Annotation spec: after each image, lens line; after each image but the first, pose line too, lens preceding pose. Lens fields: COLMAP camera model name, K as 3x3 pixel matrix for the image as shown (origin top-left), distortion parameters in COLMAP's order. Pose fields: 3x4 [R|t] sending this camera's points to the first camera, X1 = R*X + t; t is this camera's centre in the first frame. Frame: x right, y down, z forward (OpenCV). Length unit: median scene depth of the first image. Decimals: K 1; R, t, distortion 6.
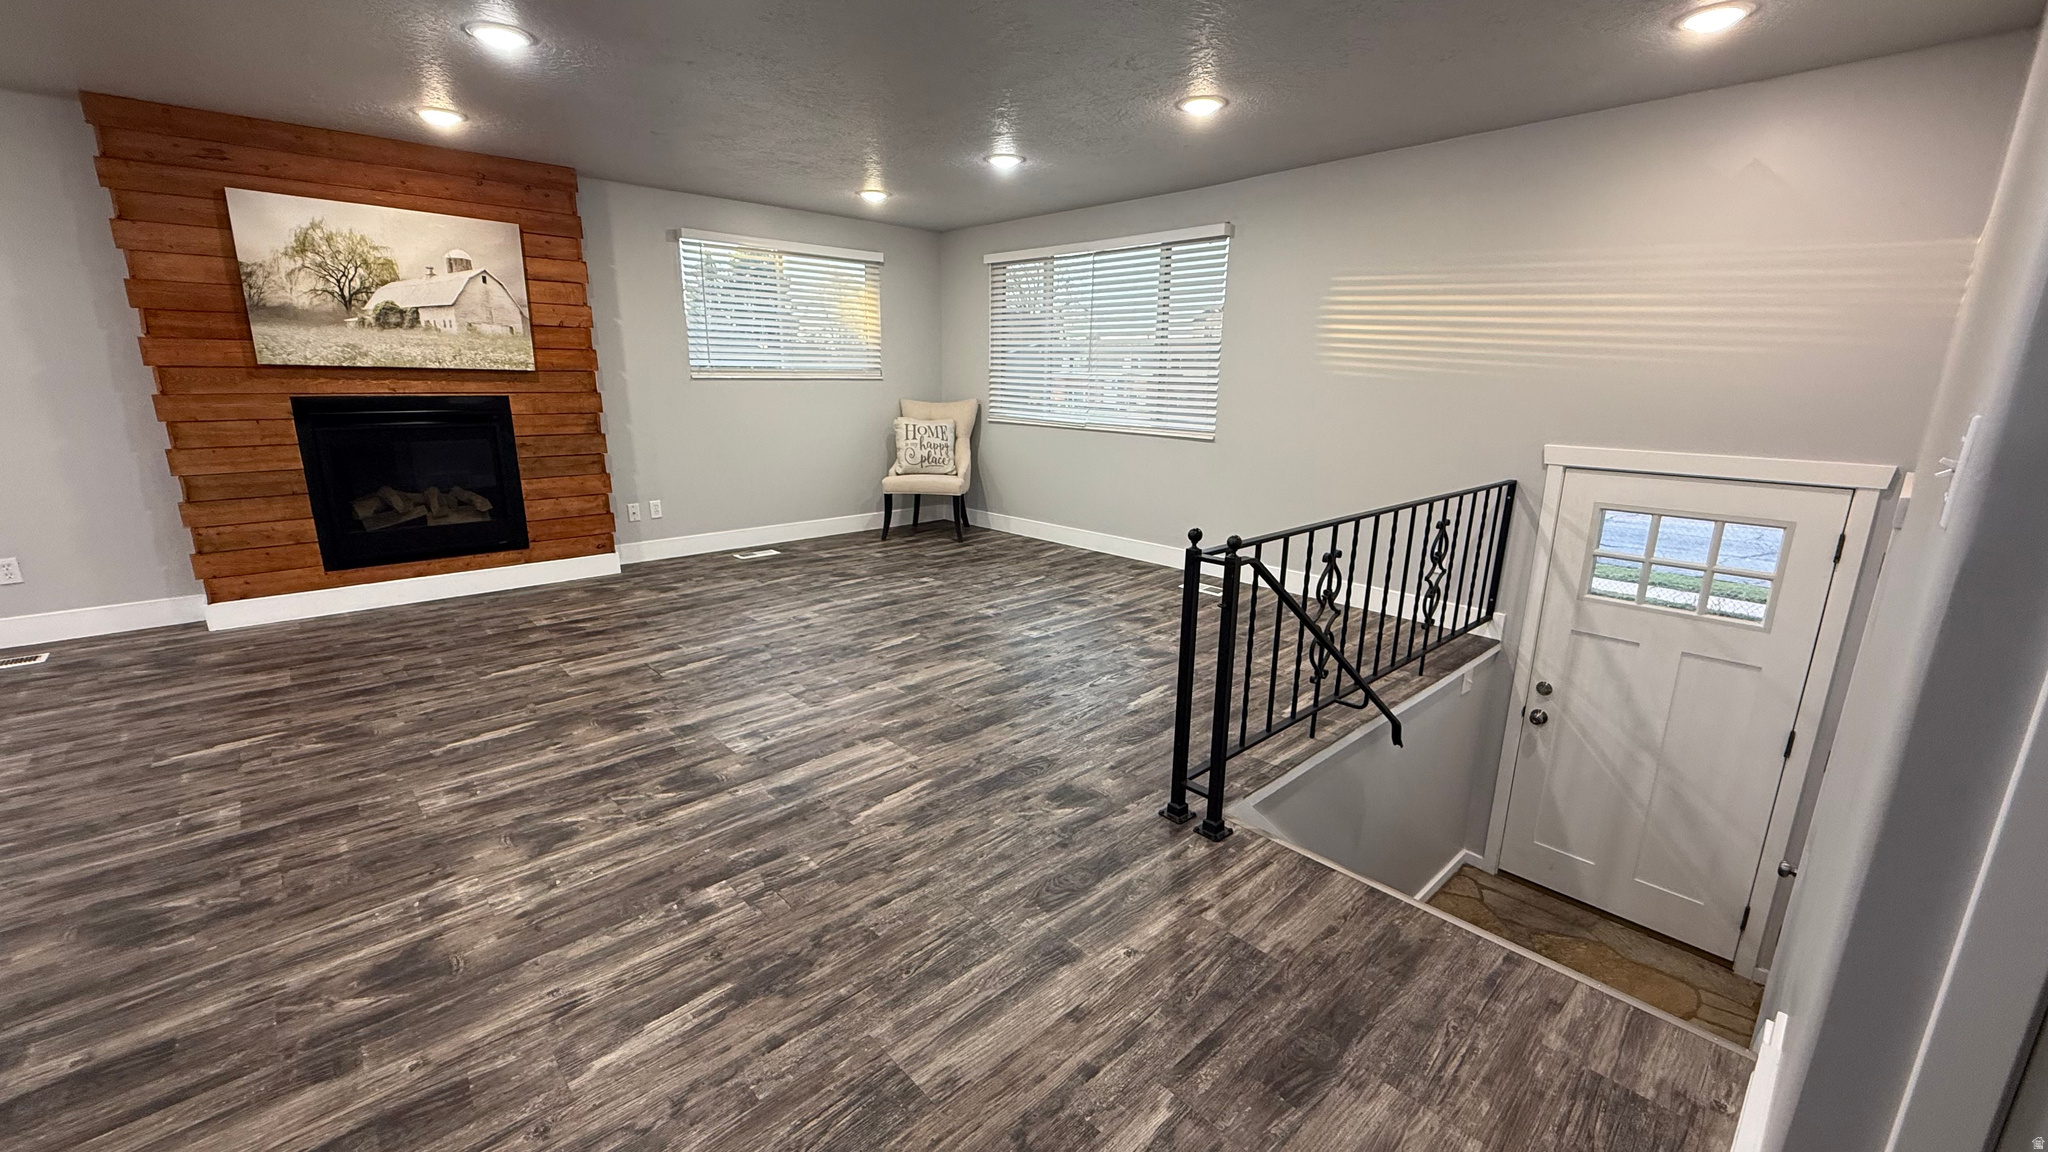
lens RADIAL K [[813.7, 0, 1018.9], [0, 813.7, 573.5], [0, 0, 1]] dist [0.000061, -0.000194]
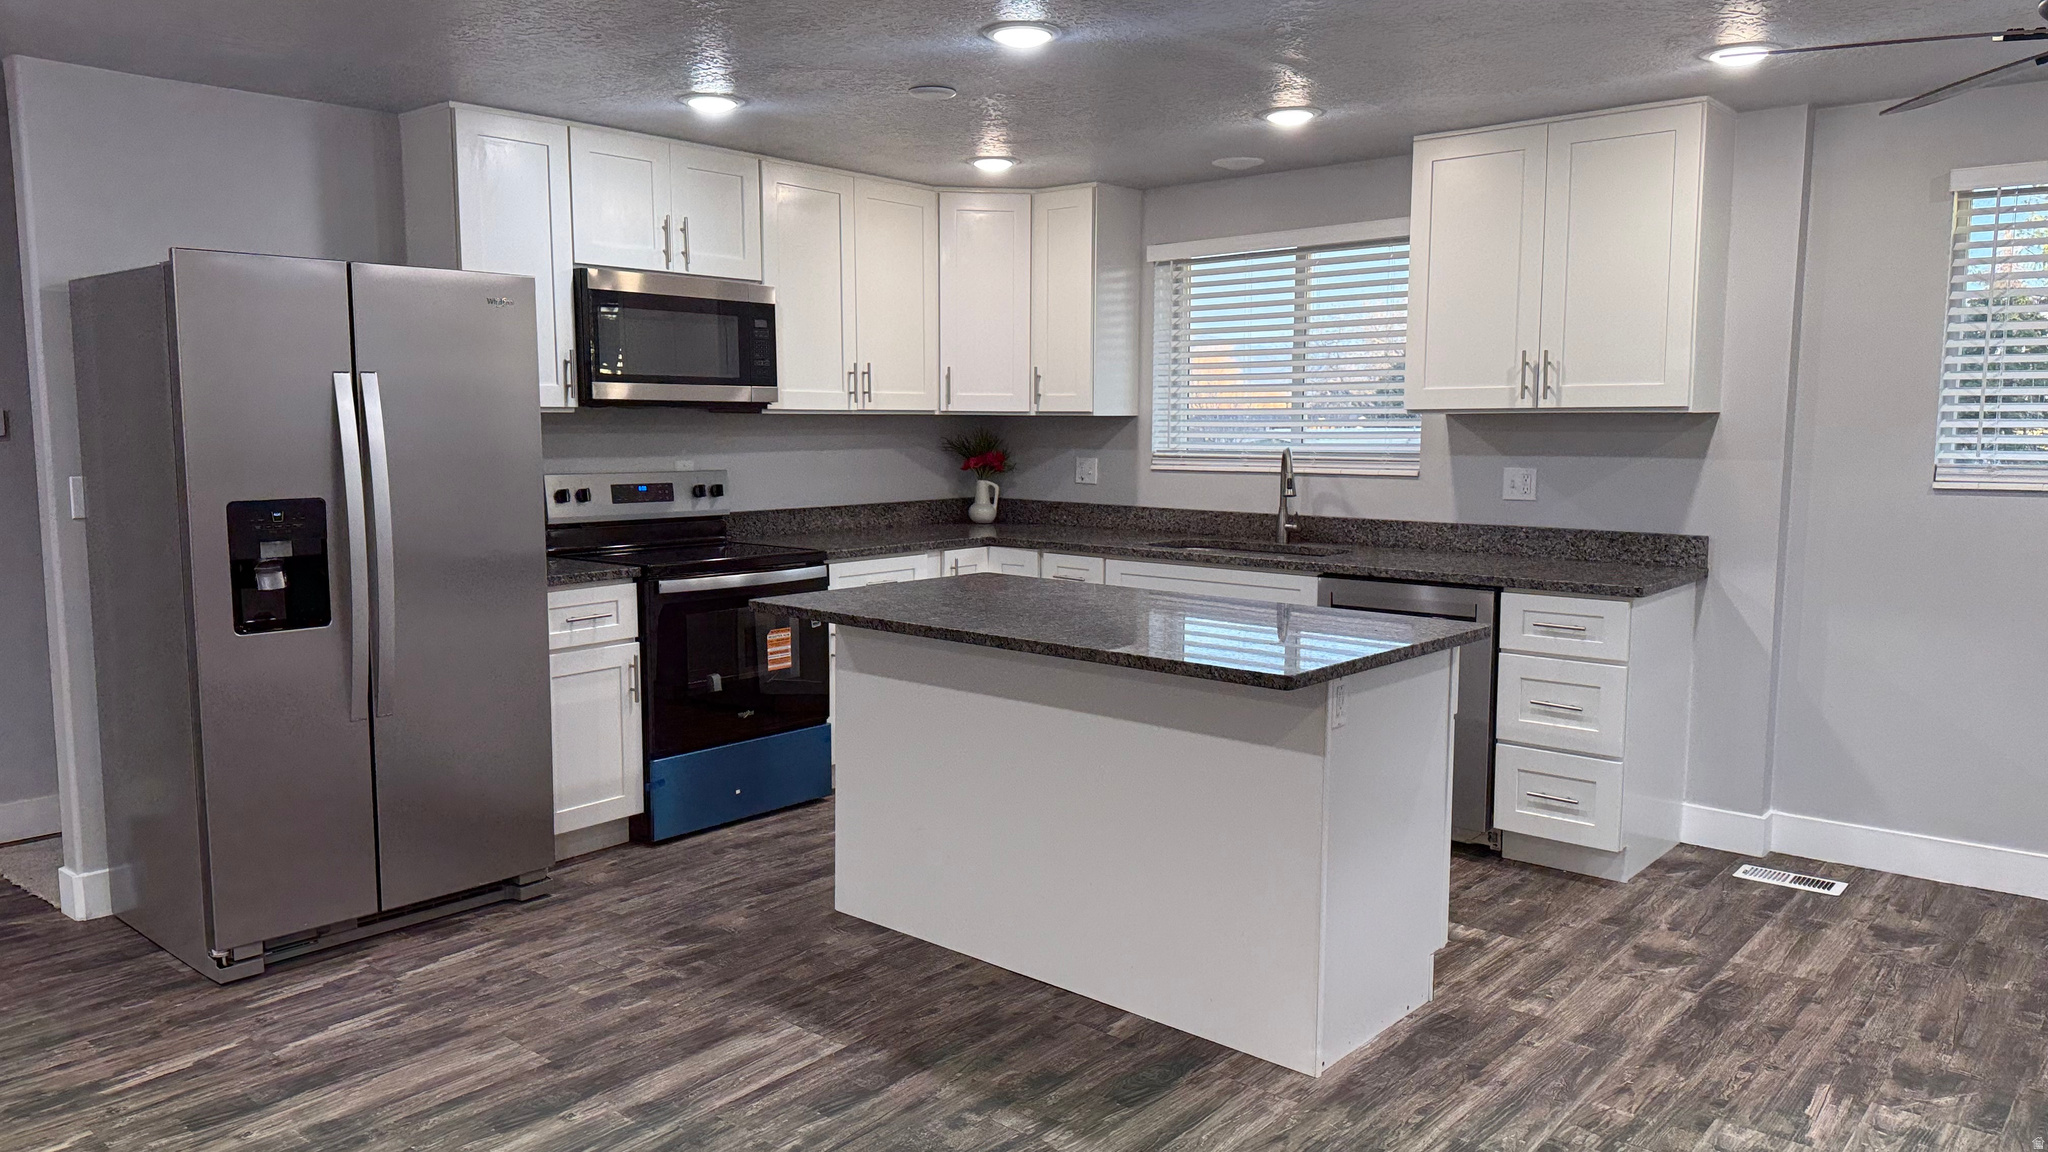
lens RADIAL K [[1427.8, 0, 1018.1], [0, 1427.8, 576.4], [0, 0, 1]] dist [0.088349, -0.116238]
pose [[-0.993142, -0.000596, -0.116911, -0.568867], [-0.041365, 0.937095, 0.346614, -0.292150], [0.109350, 0.349074, -0.930693, 0.980794]]
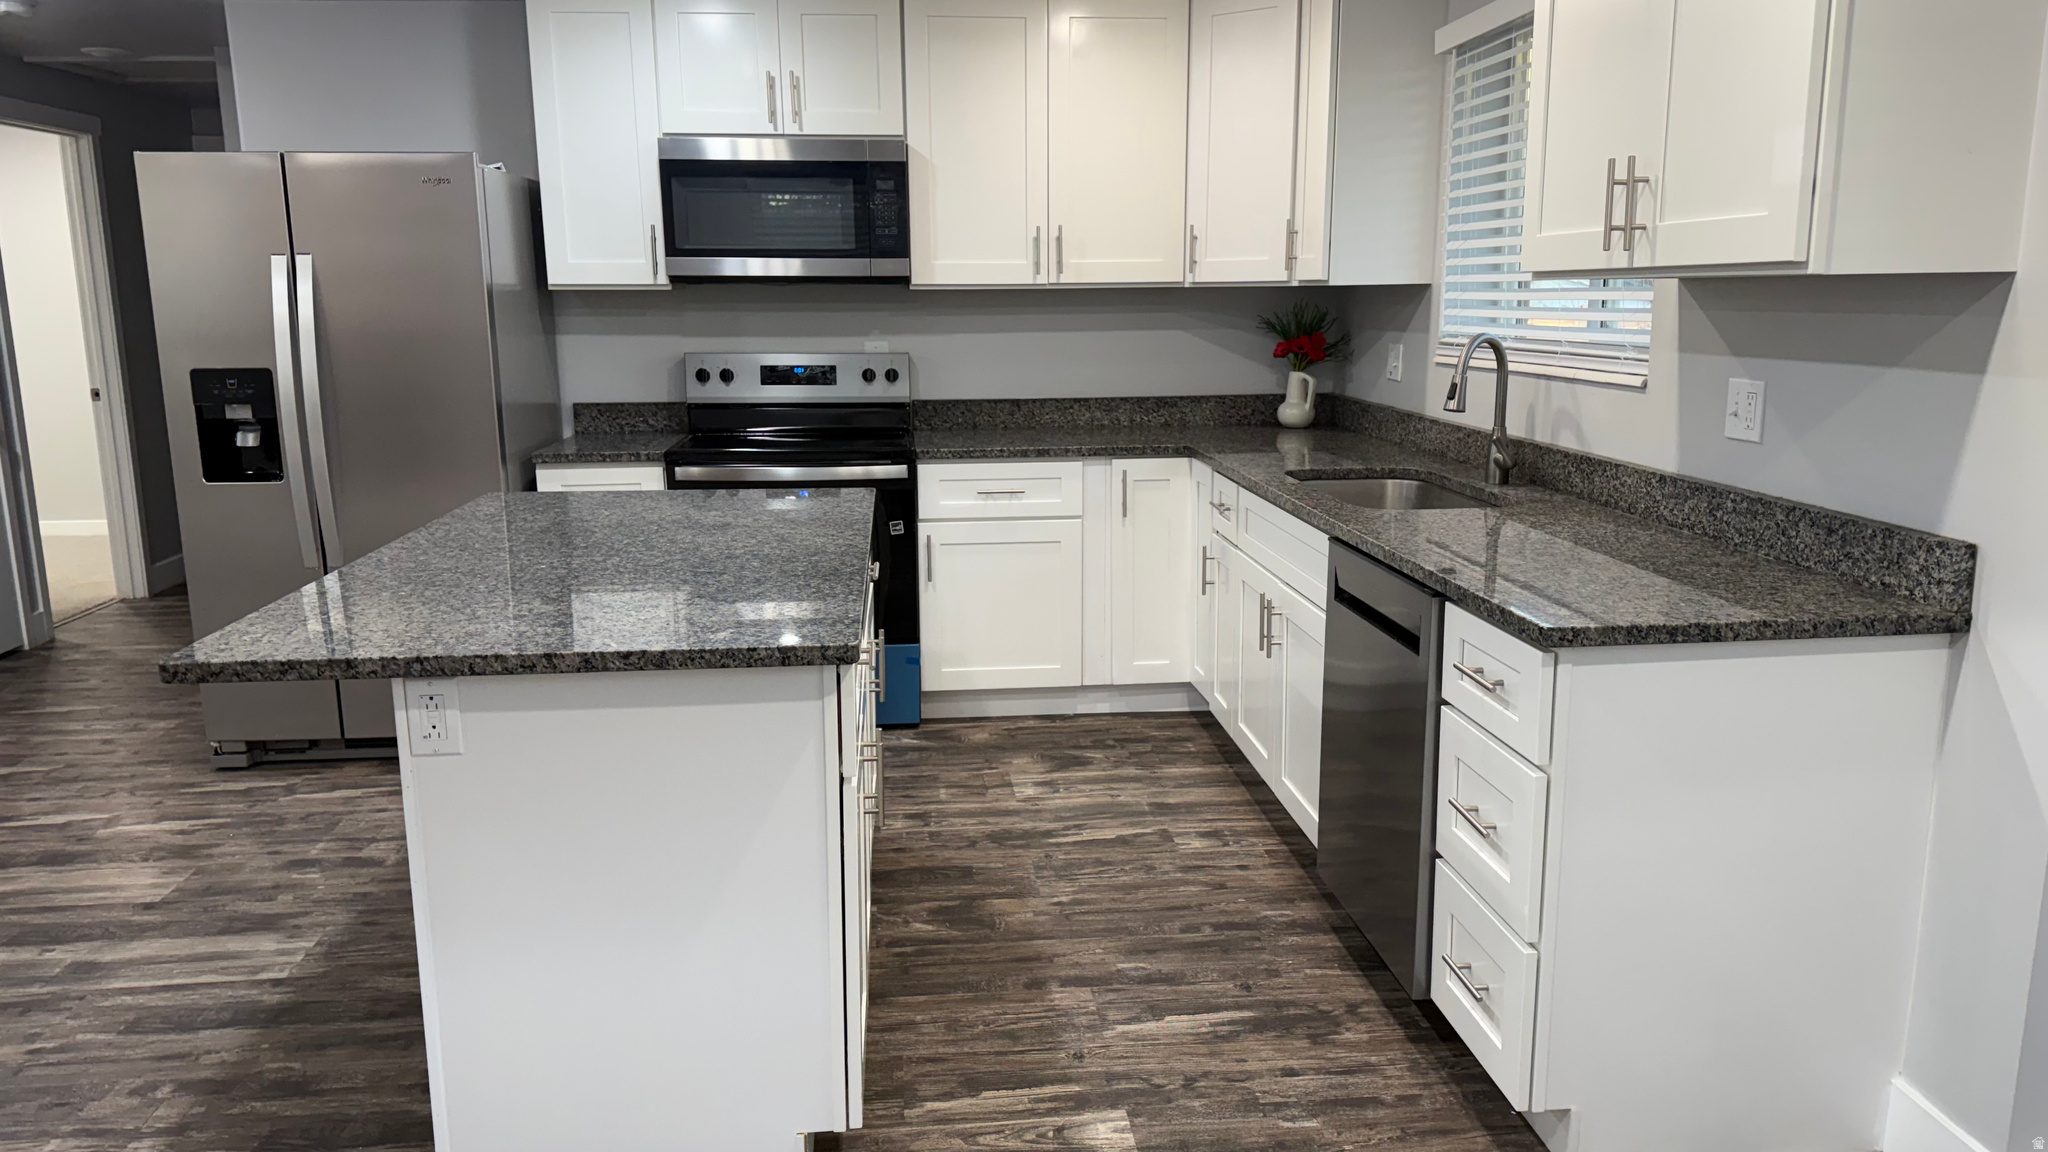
lens RADIAL K [[1427.8, 0, 1018.1], [0, 1427.8, 576.4], [0, 0, 1]] dist [0.088349, -0.116238]
pose [[-0.793386, -0.124176, 0.595918, -1.293948], [0.146082, 0.911523, 0.384430, -0.188671], [-0.590930, 0.392054, -0.705050, 0.539052]]
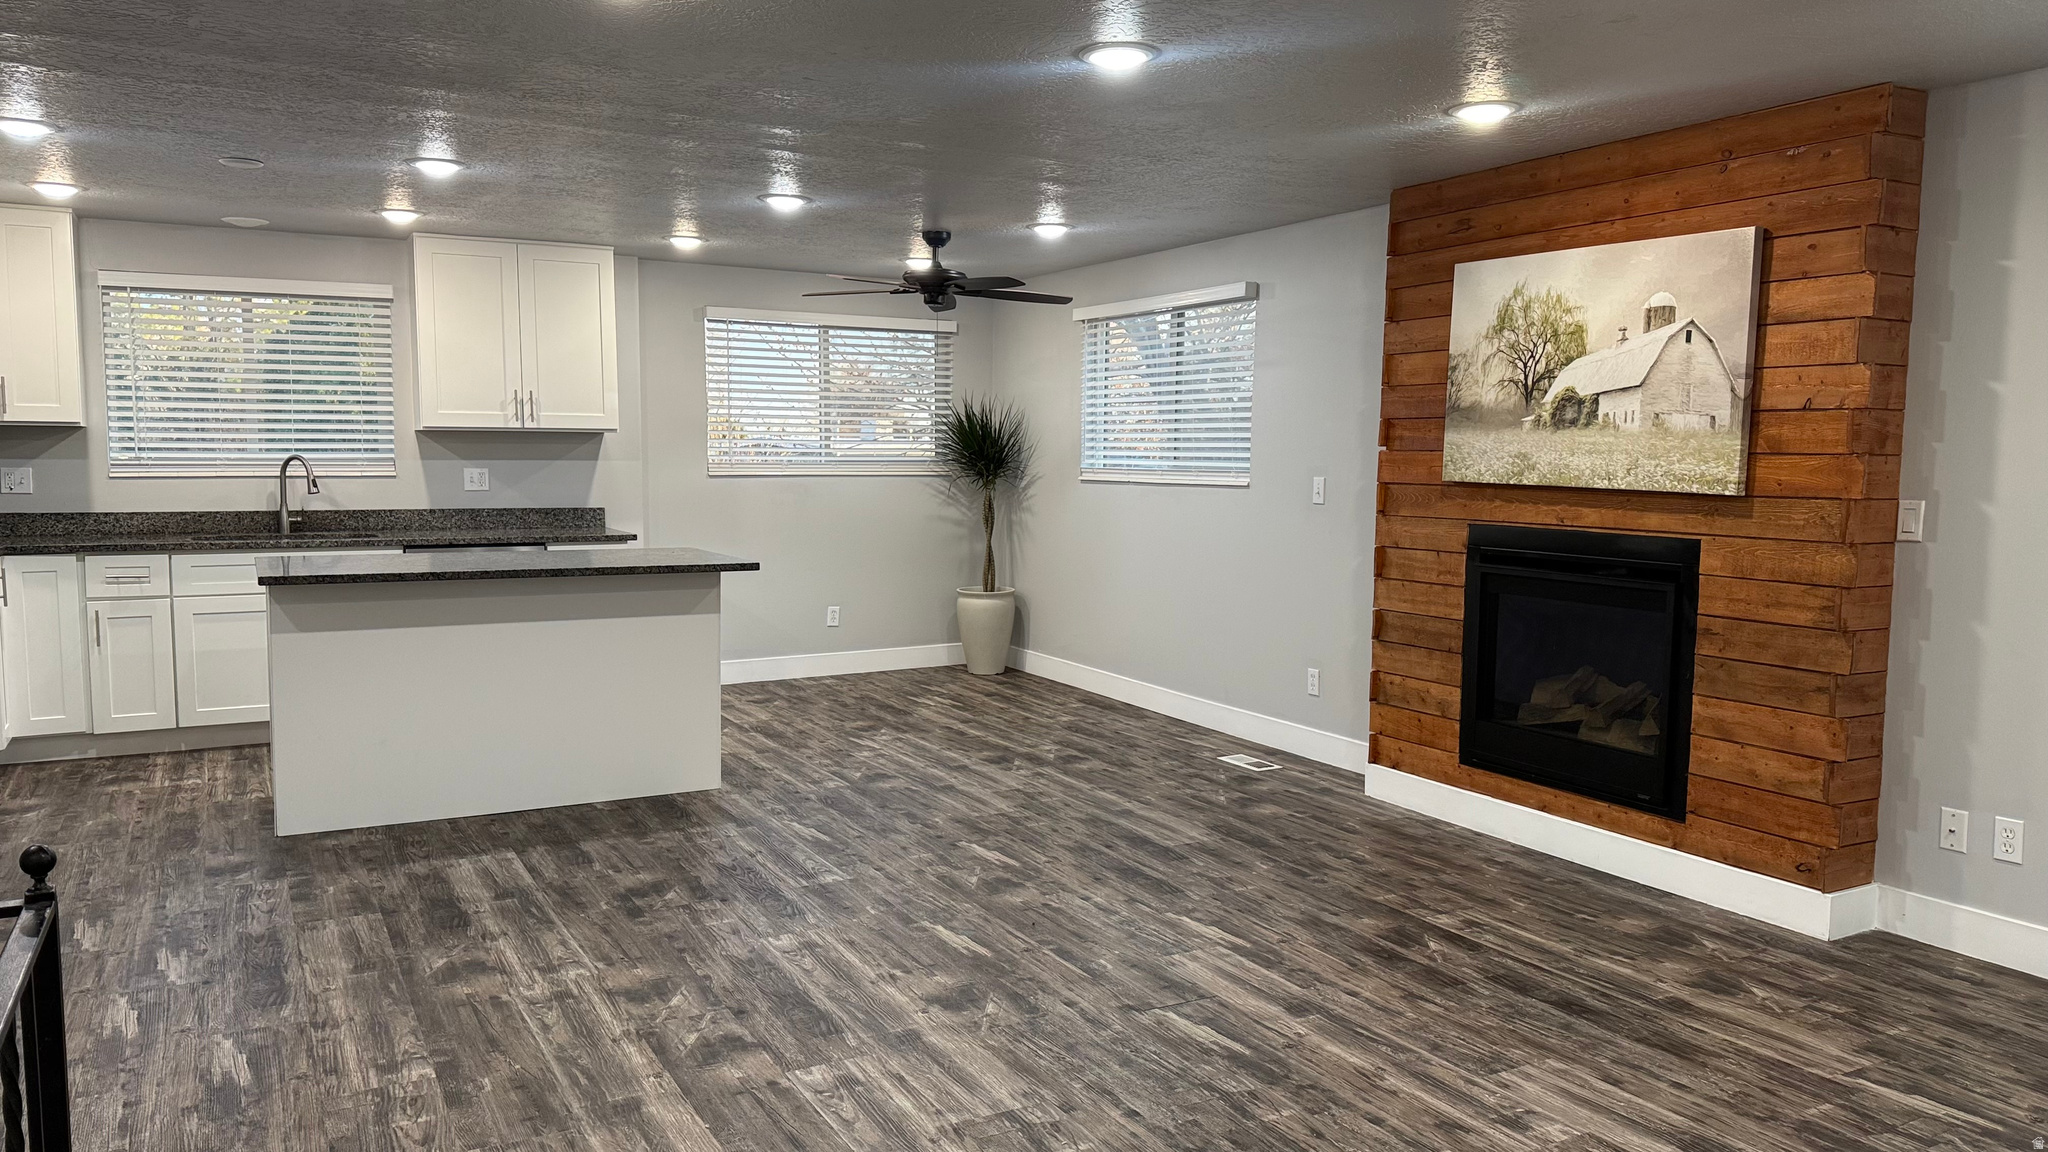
lens RADIAL K [[1427.8, 0, 1018.1], [0, 1427.8, 576.4], [0, 0, 1]] dist [0.088349, -0.116238]
pose [[-0.239037, 0.071987, -0.968338, 0.469426], [-0.244588, 0.960629, 0.131791, -0.240722], [0.939701, 0.268347, -0.212019, 0.895807]]
